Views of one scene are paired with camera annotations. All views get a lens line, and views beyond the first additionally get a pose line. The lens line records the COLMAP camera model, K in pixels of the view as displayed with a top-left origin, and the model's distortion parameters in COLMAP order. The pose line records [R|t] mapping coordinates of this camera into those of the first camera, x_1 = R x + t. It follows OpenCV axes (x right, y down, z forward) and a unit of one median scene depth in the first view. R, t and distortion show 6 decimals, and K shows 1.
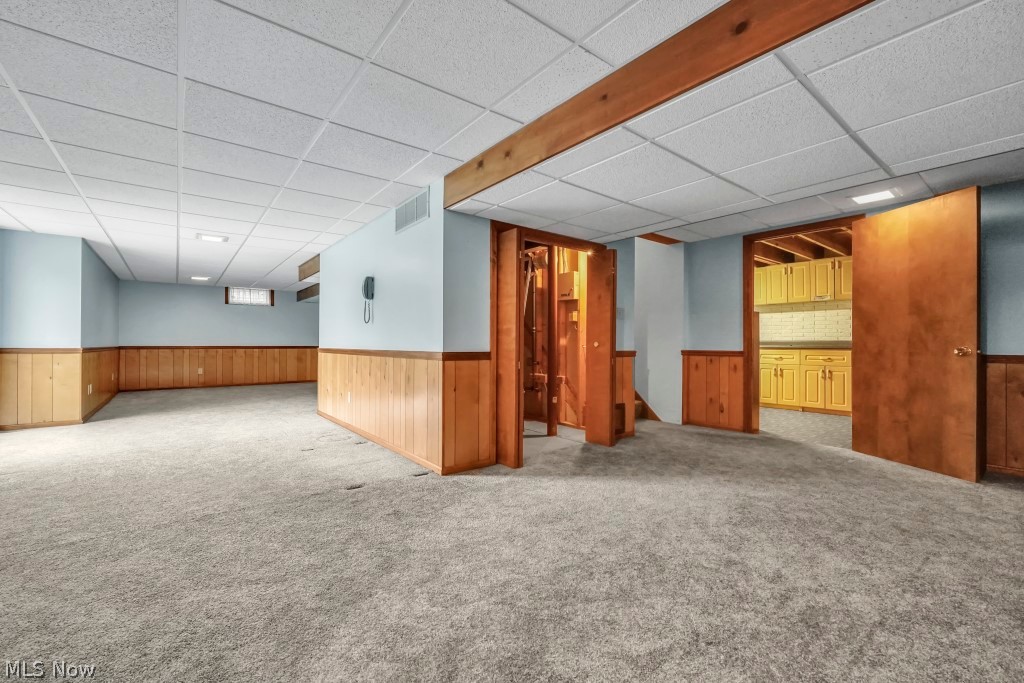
lens RADIAL K [[429.5, 0, 512.1], [0, 429.5, 340.4], [0, 0, 1]] dist [-0.013249, 0.004775]
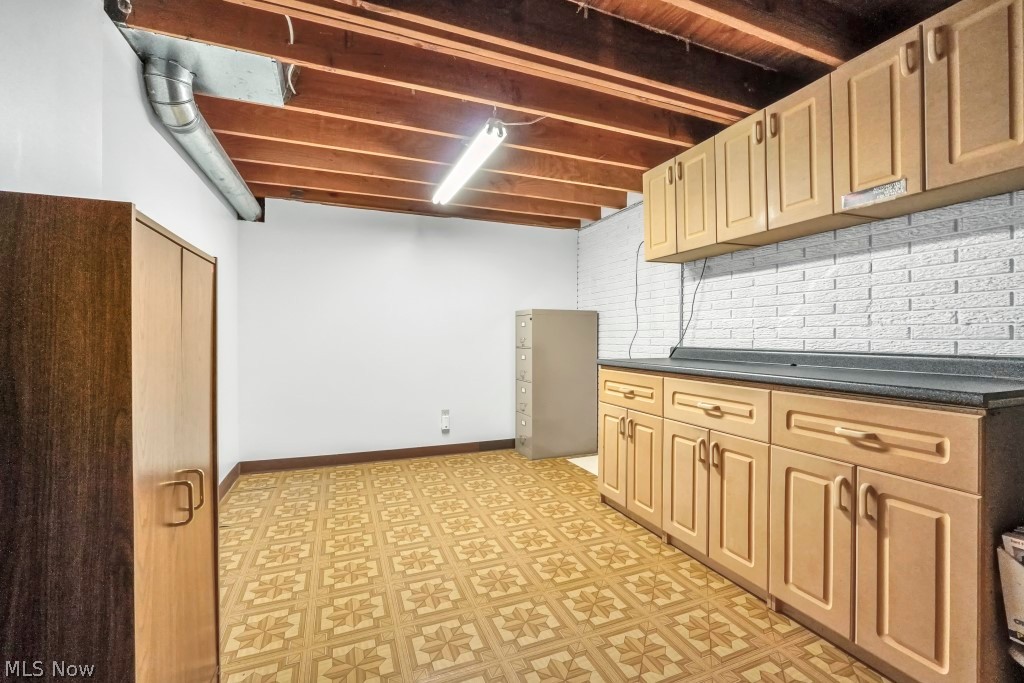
lens RADIAL K [[429.5, 0, 513.6], [0, 429.5, 337.5], [0, 0, 1]] dist [-0.013249, 0.004775]
pose [[0.956435, -0.001526, -0.291942, 0.602409], [0.004586, 0.999941, 0.009797, -0.014948], [0.291910, -0.010709, 0.956386, 0.695221]]
